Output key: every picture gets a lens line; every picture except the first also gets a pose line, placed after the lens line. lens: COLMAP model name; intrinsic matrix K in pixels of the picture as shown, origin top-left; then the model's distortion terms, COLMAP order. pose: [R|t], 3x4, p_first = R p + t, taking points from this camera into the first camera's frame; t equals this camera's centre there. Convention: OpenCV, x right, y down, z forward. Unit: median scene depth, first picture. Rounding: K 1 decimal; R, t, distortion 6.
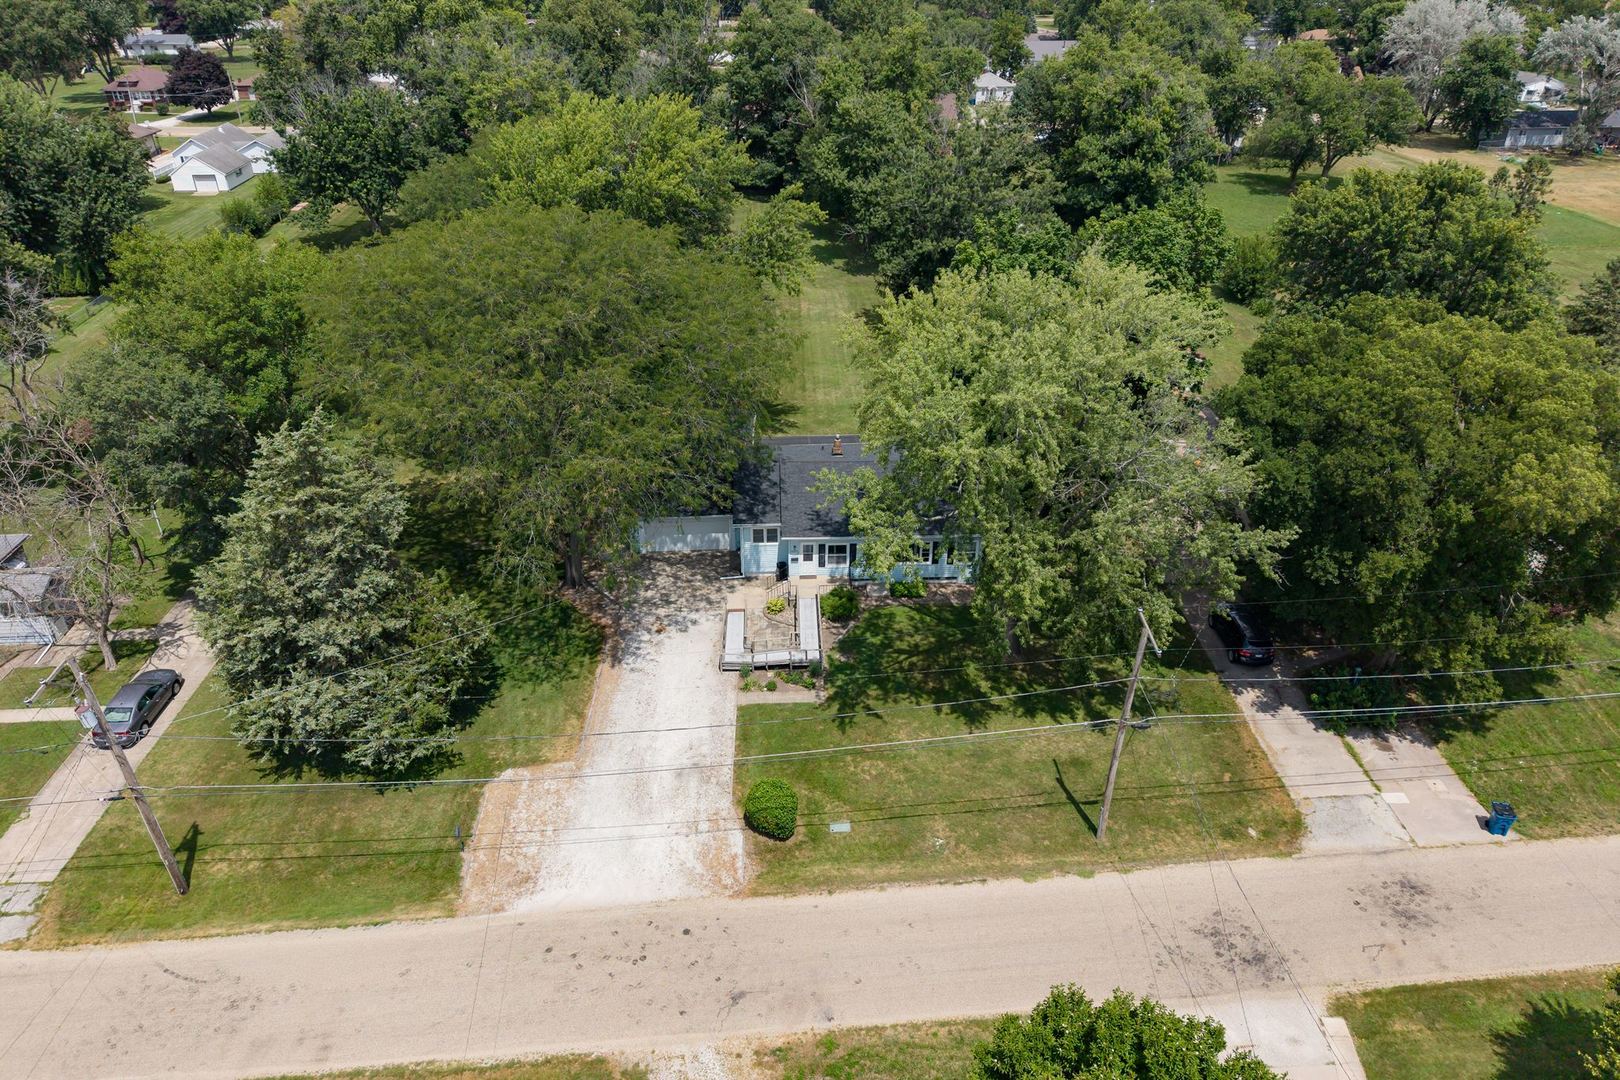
lens RADIAL K [[1087.1, 0, 810.0], [0, 1087.1, 540.0], [0, 0, 1]] dist [0.009493, -0.004067]
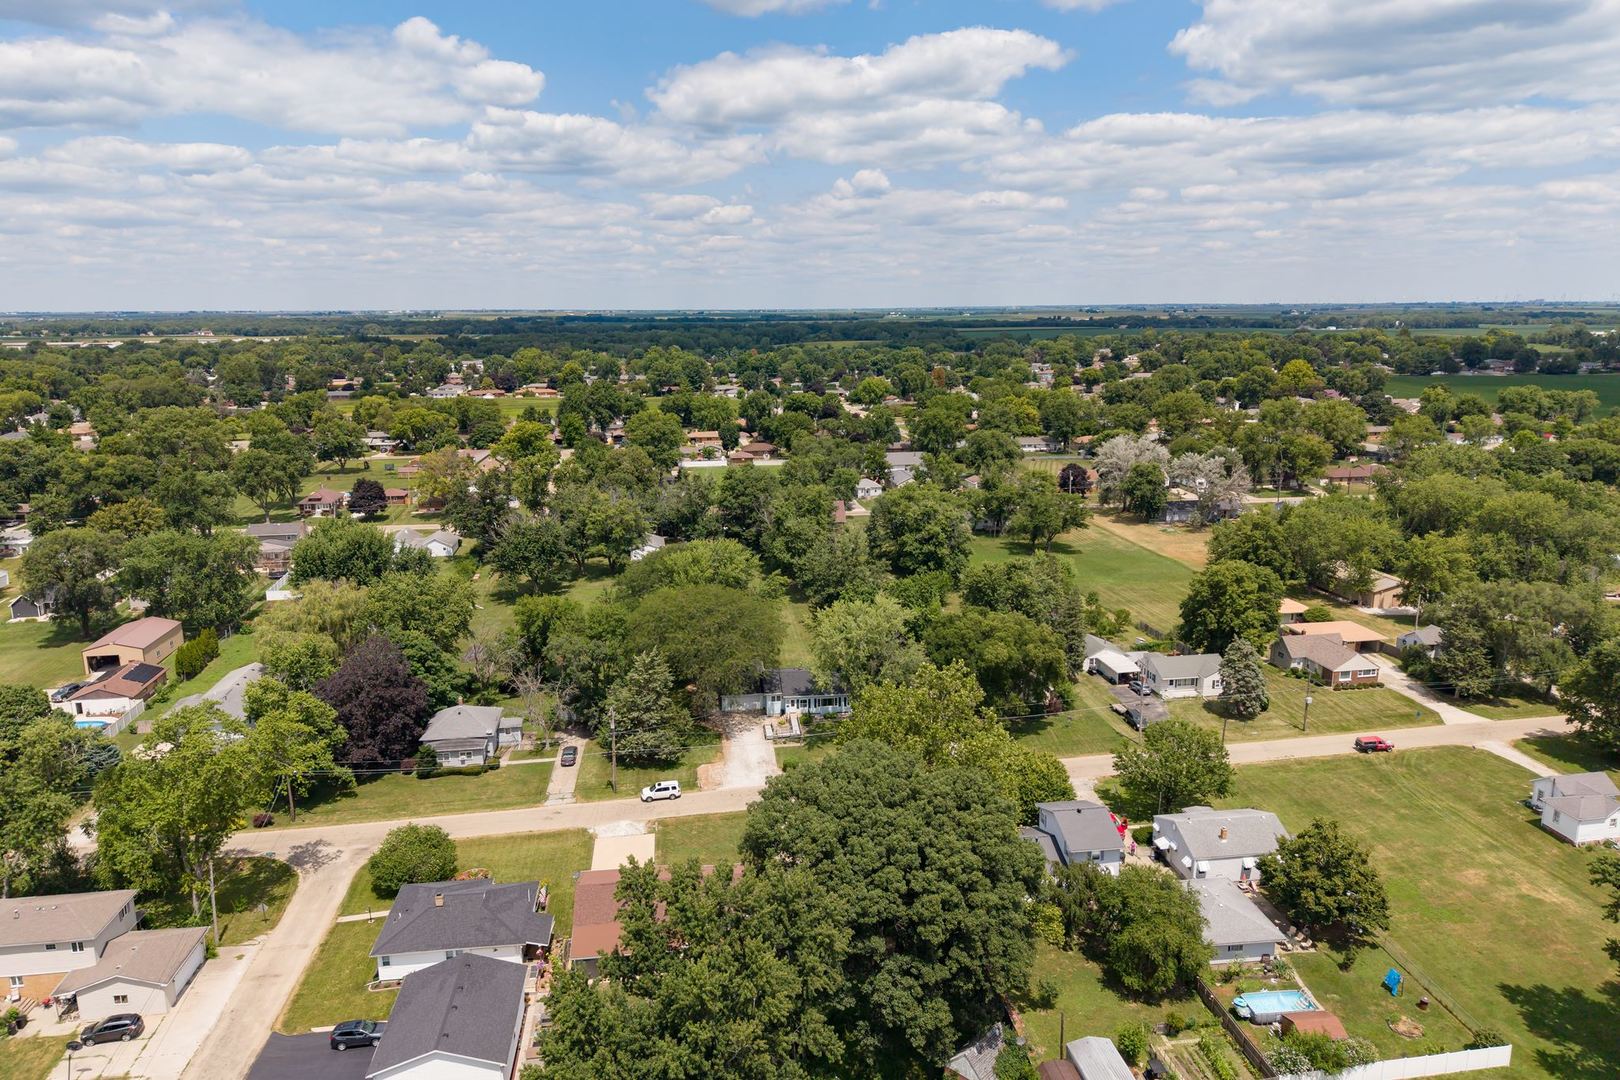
lens RADIAL K [[1076.3, 0, 810.0], [0, 1076.3, 540.0], [0, 0, 1]] dist [0.145932, -0.285238]
pose [[0.996459, -0.024418, 0.080456, -0.193331], [0.047033, 0.955058, -0.292663, 0.483870], [-0.069694, 0.295411, 0.952825, -1.990550]]
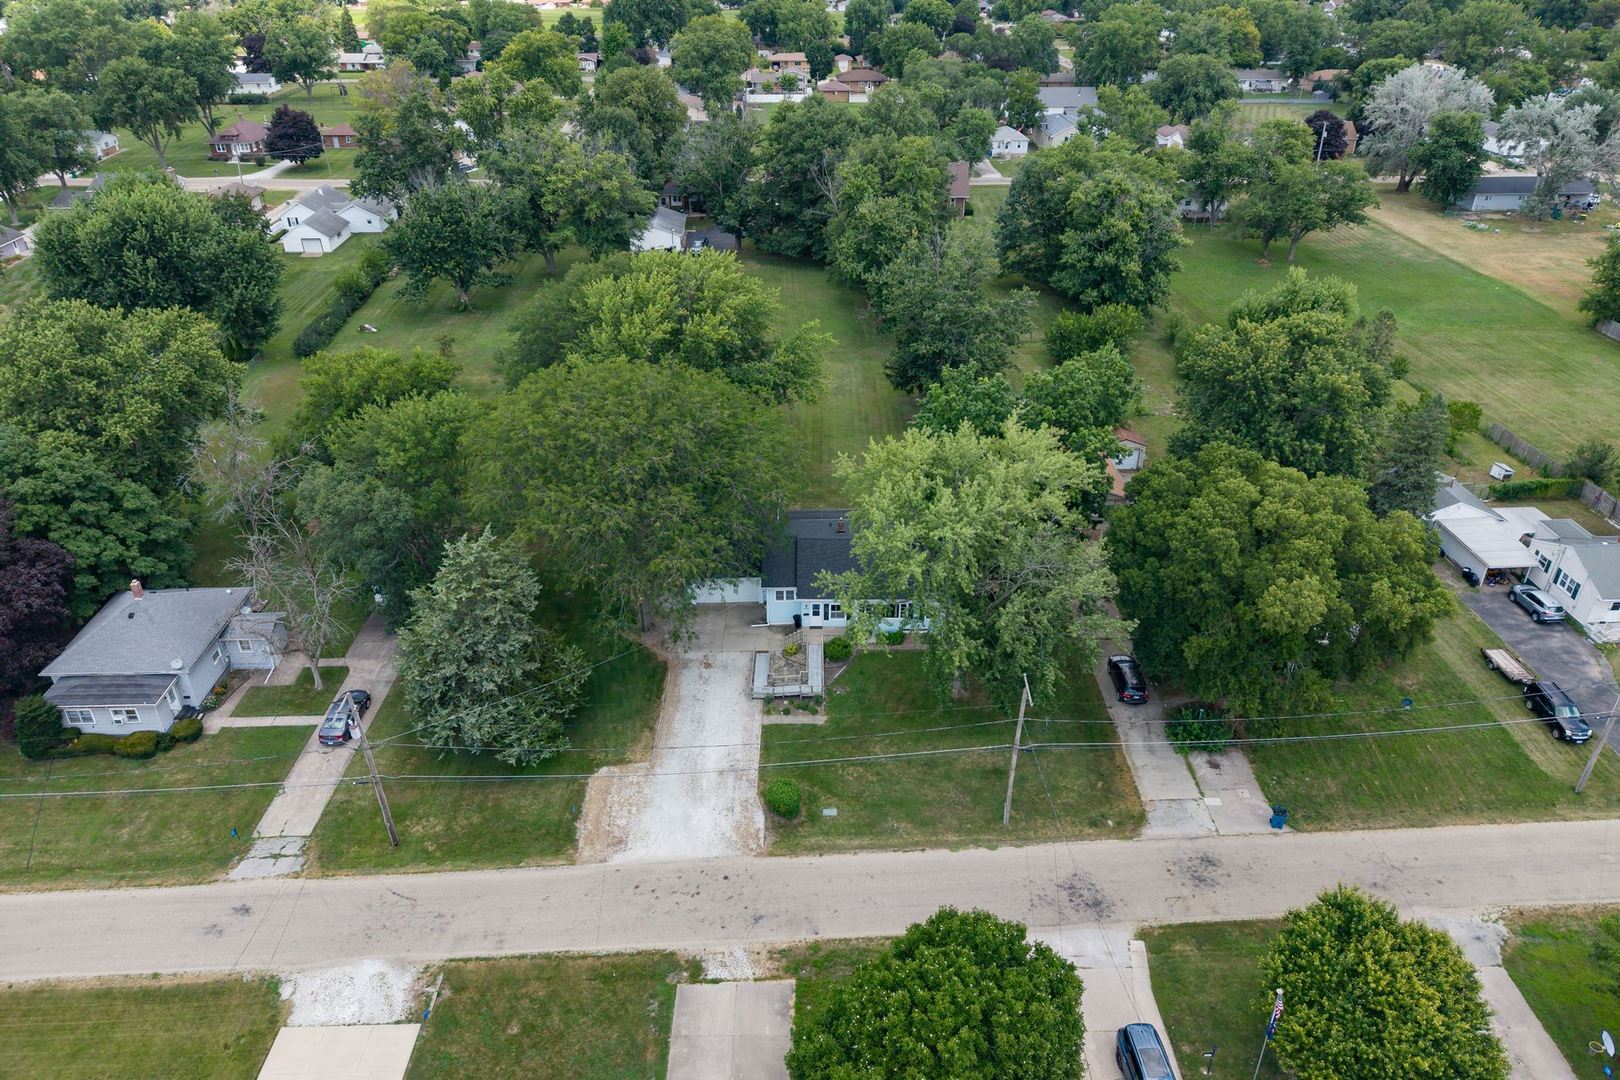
lens RADIAL K [[1085.4, 0, 810.0], [0, 1085.4, 540.0], [0, 0, 1]] dist [0.024862, -0.022612]
pose [[0.999452, 0.016889, -0.028460, 0.031947], [-0.016582, 0.999802, 0.010995, -0.105858], [0.028640, -0.010517, 0.999534, -0.411893]]
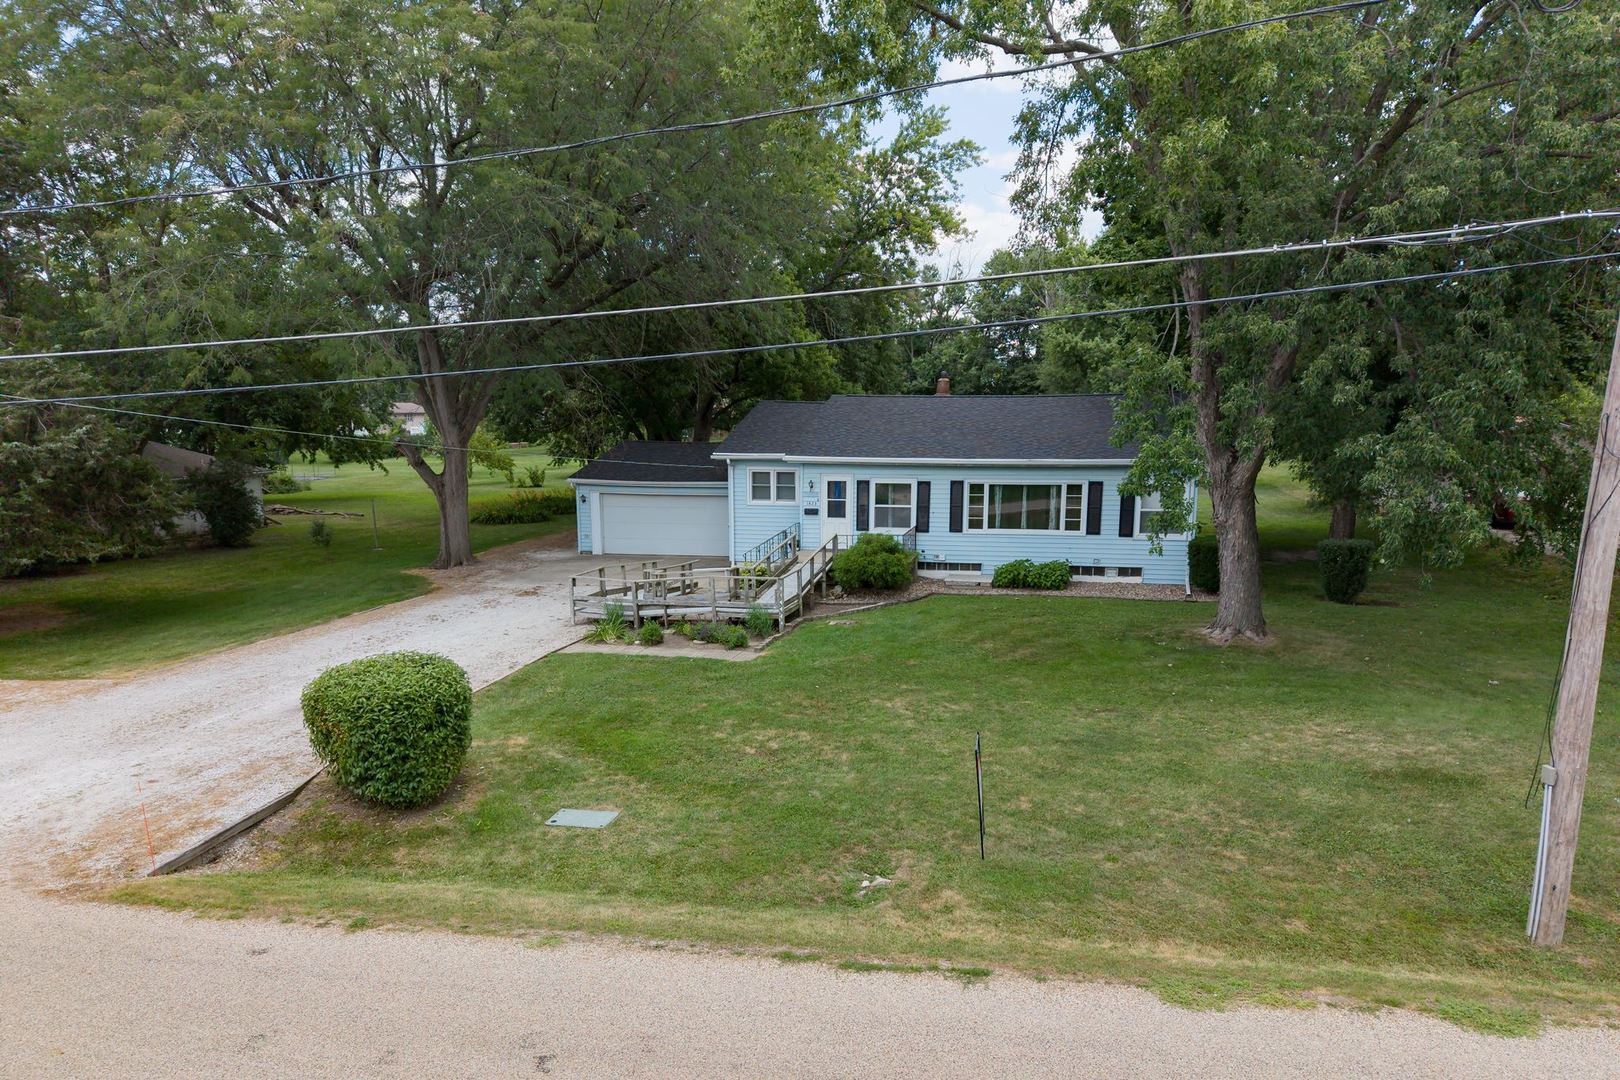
lens RADIAL K [[1083.4, 0, 810.0], [0, 1083.4, 540.0], [0, 0, 1]] dist [0.038346, -0.045087]
pose [[0.960448, 0.030525, -0.276782, 0.153308], [-0.135685, 0.919291, -0.369450, 0.261729], [0.243166, 0.392392, 0.887073, 0.624018]]
